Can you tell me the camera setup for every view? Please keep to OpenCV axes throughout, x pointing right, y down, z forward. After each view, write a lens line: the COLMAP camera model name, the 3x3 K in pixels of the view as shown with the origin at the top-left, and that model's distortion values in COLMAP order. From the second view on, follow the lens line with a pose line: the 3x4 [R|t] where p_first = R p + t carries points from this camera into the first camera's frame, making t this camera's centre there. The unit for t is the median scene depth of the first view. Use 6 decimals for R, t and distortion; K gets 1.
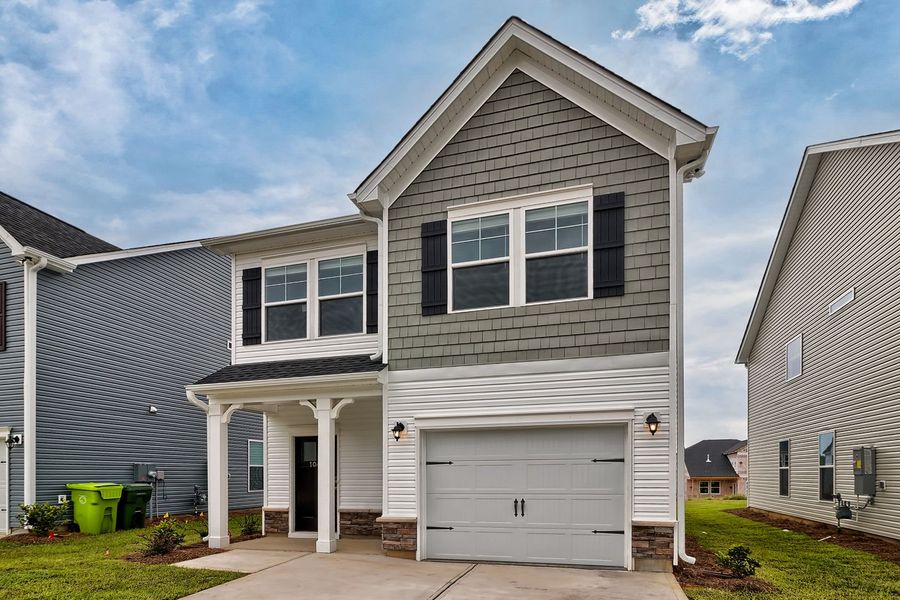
lens RADIAL K [[420.0, 0, 449.9], [0, 420.0, 308.2], [0, 0, 1]] dist [-0.000959, -0.000148]
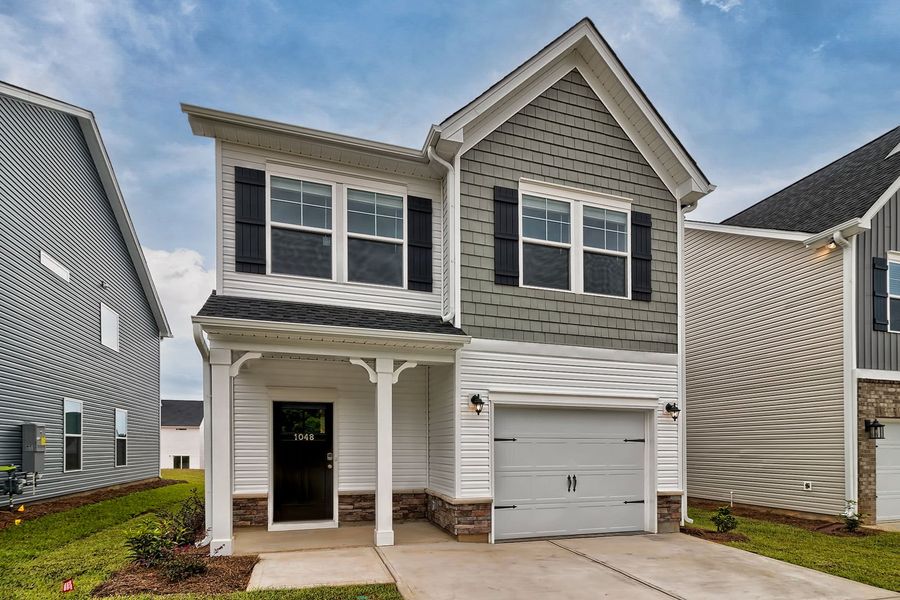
lens RADIAL K [[408.1, 0, 444.9], [0, 408.1, 303.0], [0, 0, 1]] dist [0.001753, 0.000356]
pose [[0.861338, 0.179017, 0.475447, -0.595279], [-0.194550, 0.980748, -0.016822, 0.099086], [-0.469305, -0.078009, 0.879584, 0.254111]]
